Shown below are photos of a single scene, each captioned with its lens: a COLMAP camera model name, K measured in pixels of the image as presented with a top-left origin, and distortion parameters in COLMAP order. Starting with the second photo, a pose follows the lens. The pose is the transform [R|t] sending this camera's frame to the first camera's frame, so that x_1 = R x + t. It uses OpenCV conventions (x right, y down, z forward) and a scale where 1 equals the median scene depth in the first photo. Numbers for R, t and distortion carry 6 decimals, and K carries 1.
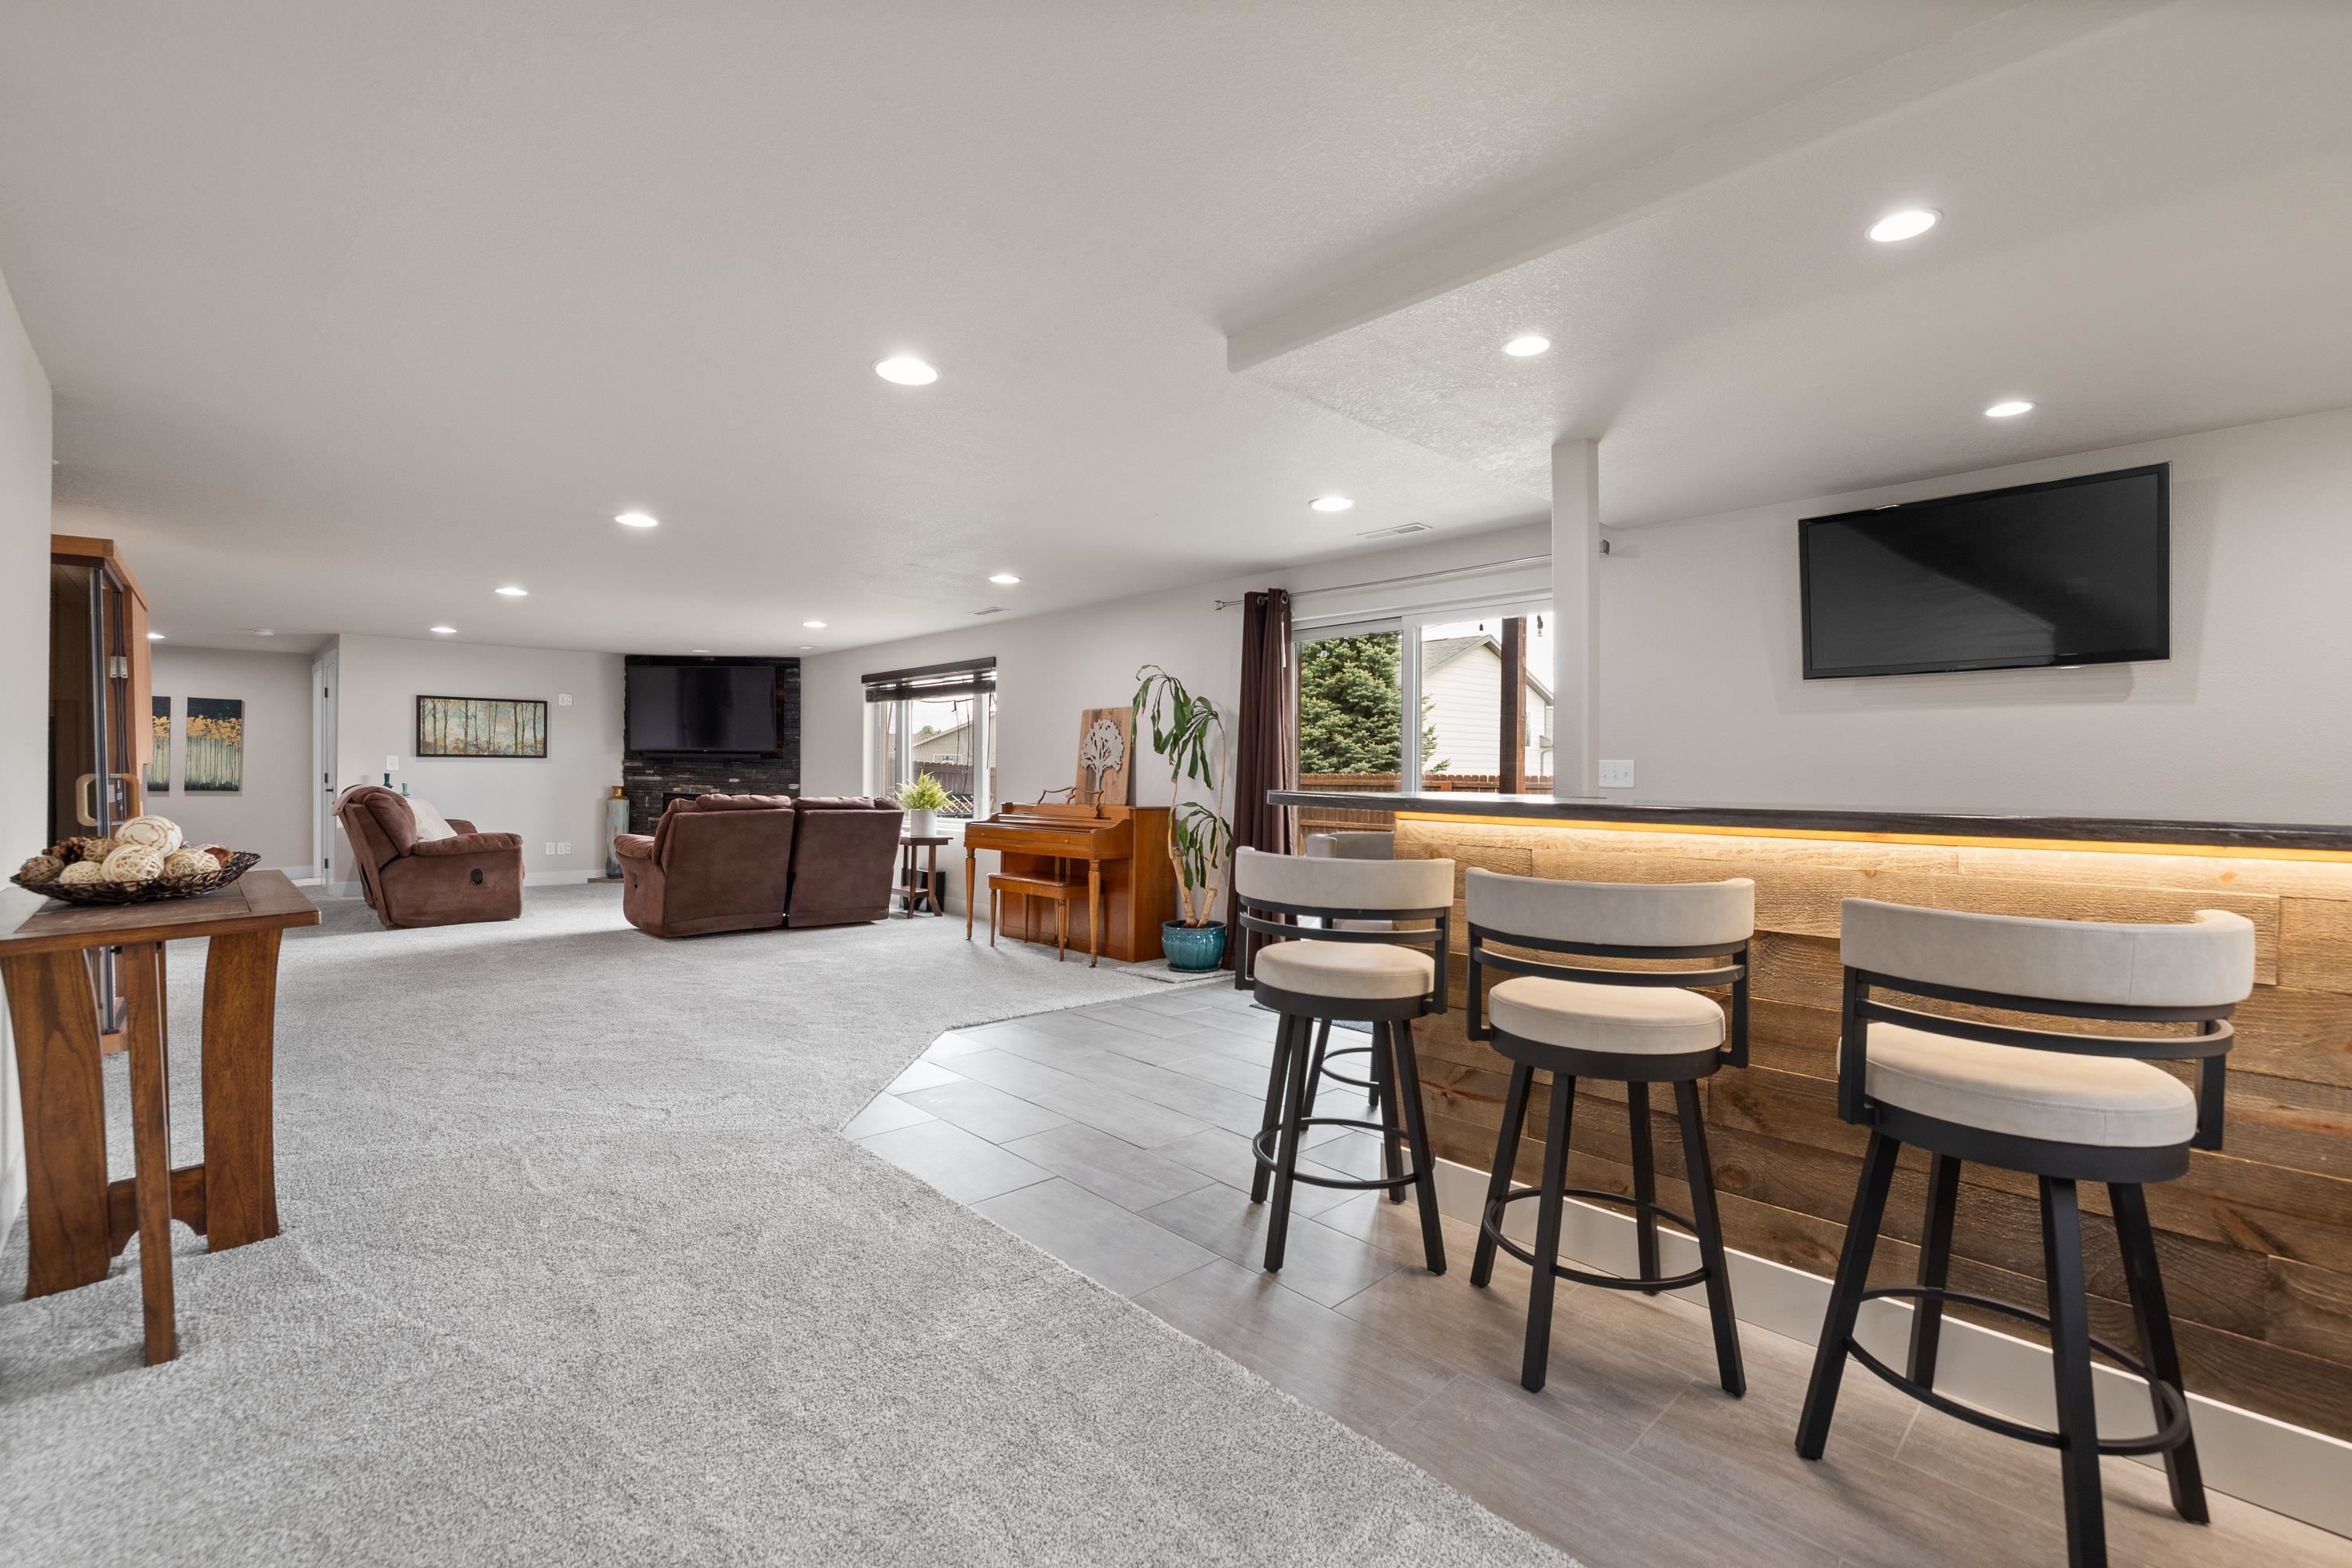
lens RADIAL K [[1028.6, 0, 1174.3], [0, 1028.6, 775.3], [0, 0, 1]] dist [0.001057, 0.000548]
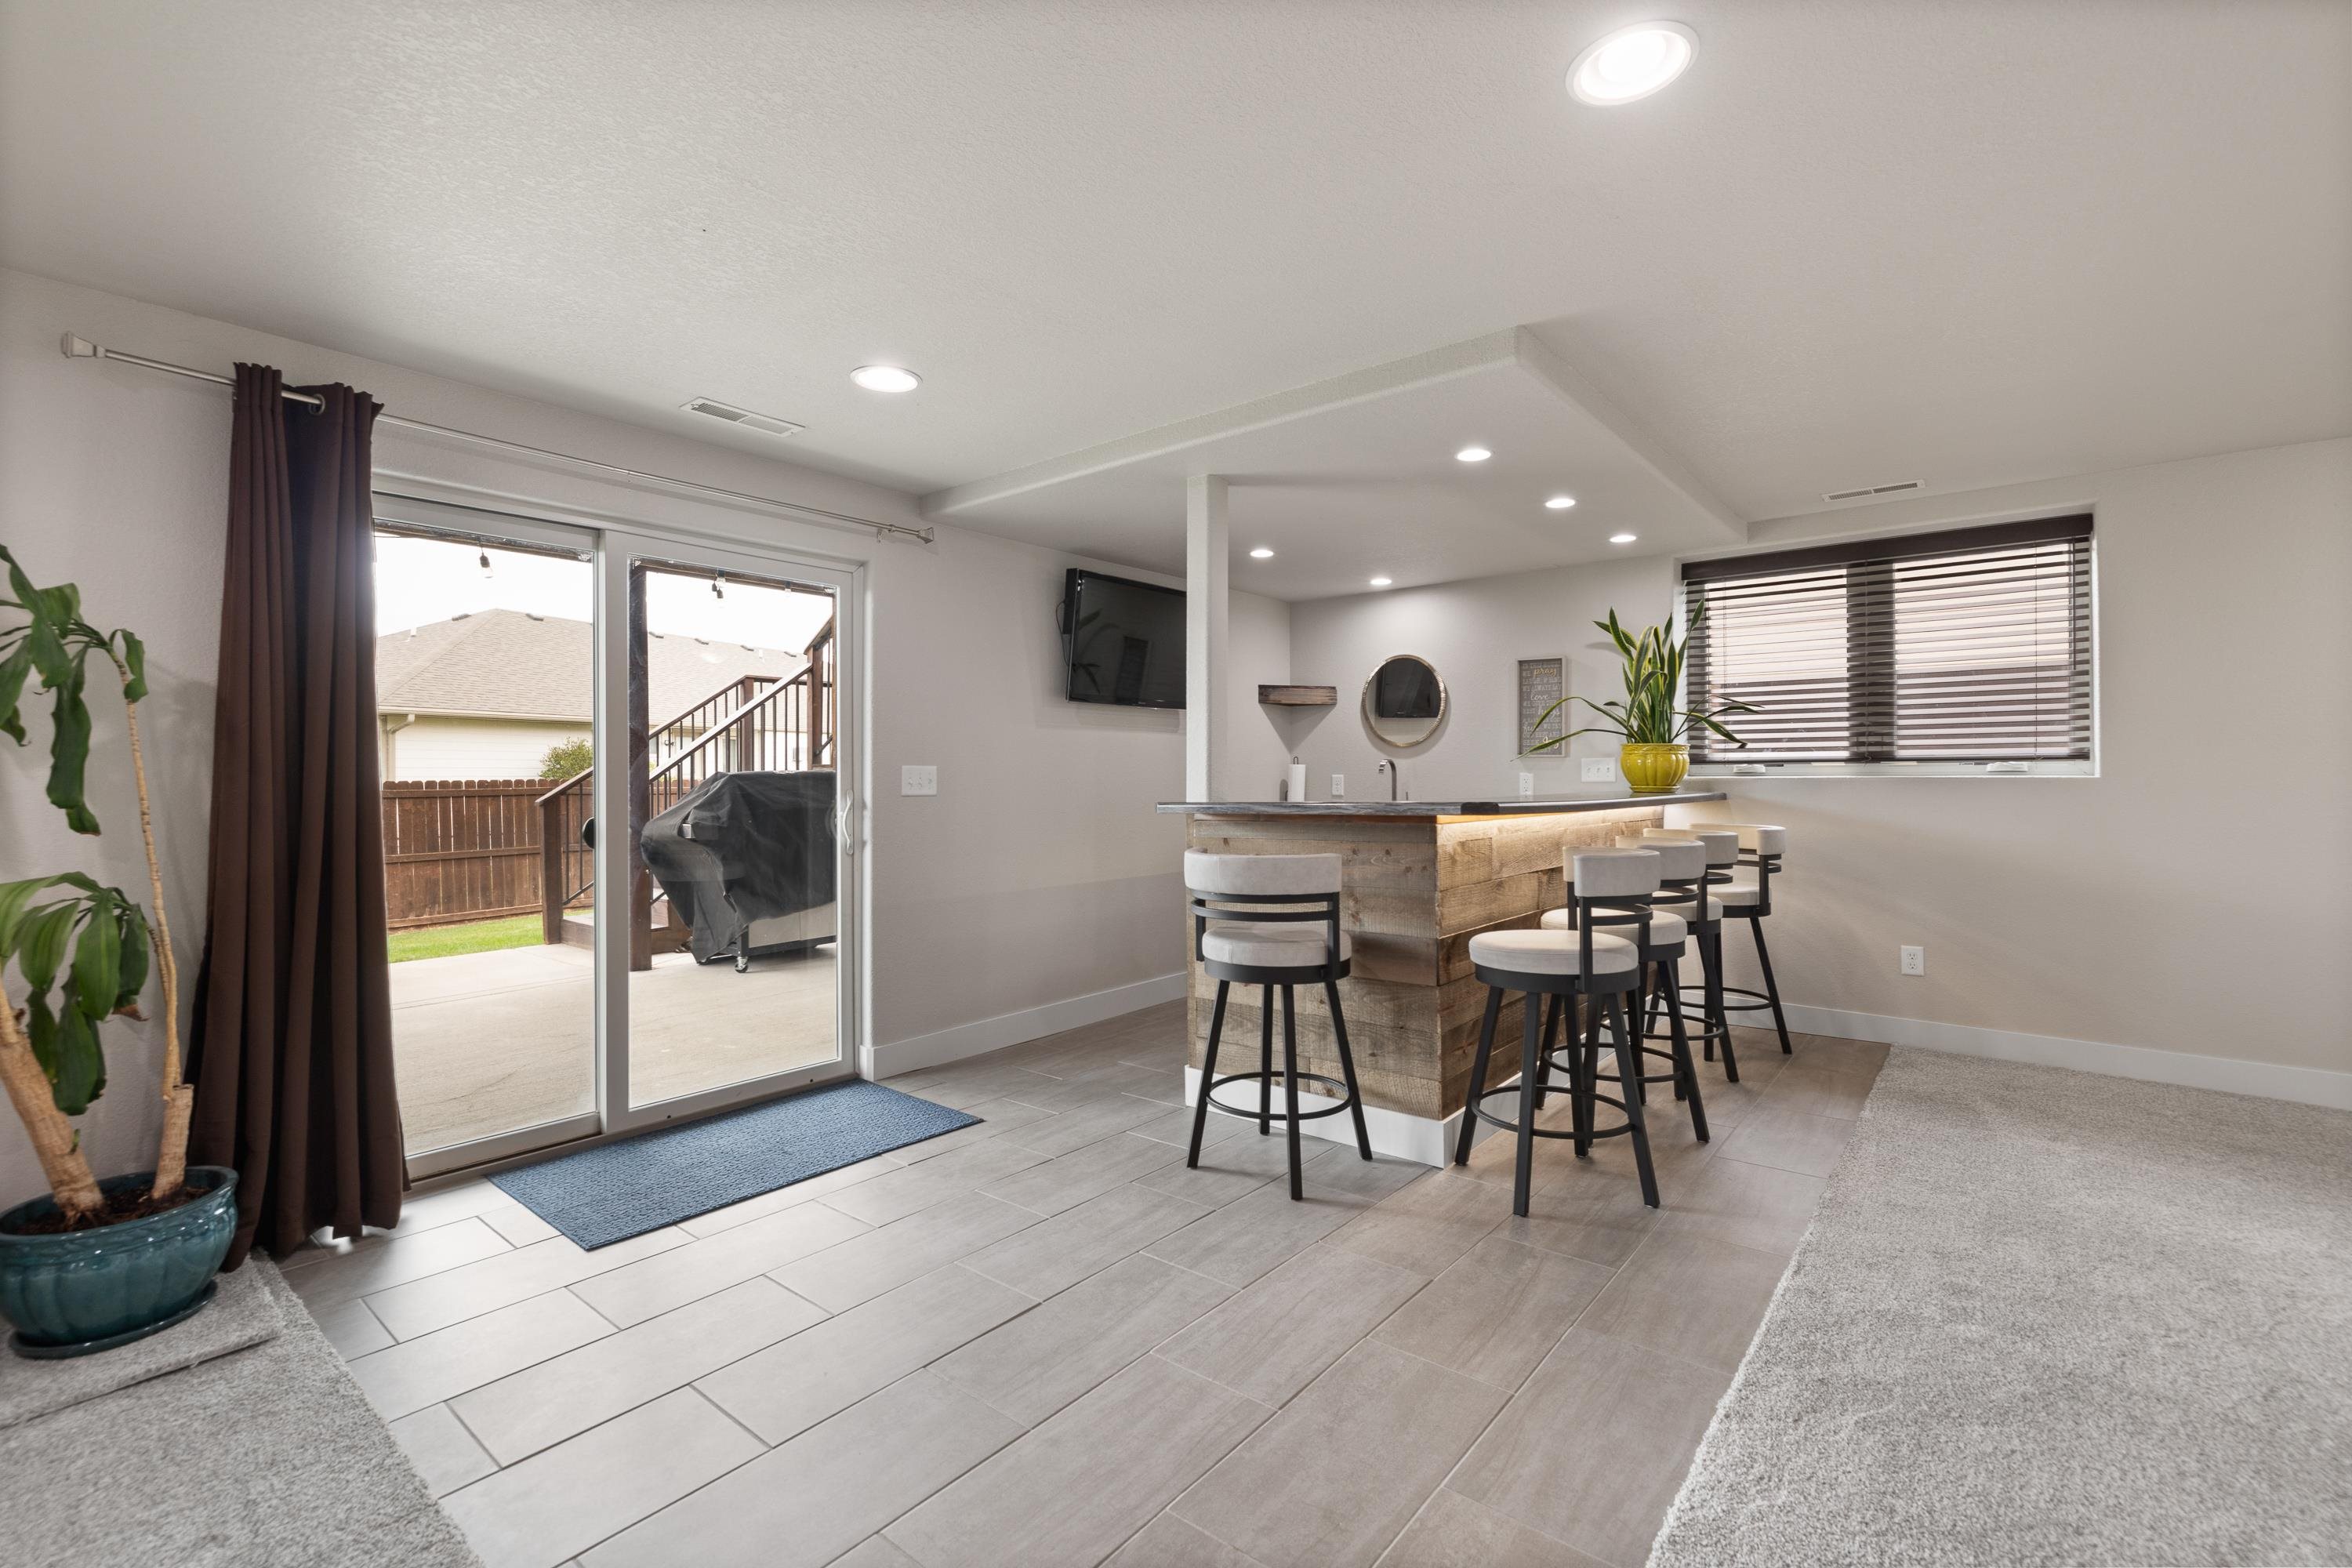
lens RADIAL K [[1028.6, 0, 1174.3], [0, 1028.6, 775.3], [0, 0, 1]] dist [0.001057, 0.000548]
pose [[-0.121083, -0.007160, 0.992617, -0.226665], [0.002771, 0.999968, 0.007551, -0.005567], [-0.992638, 0.003665, -0.121060, 0.380466]]
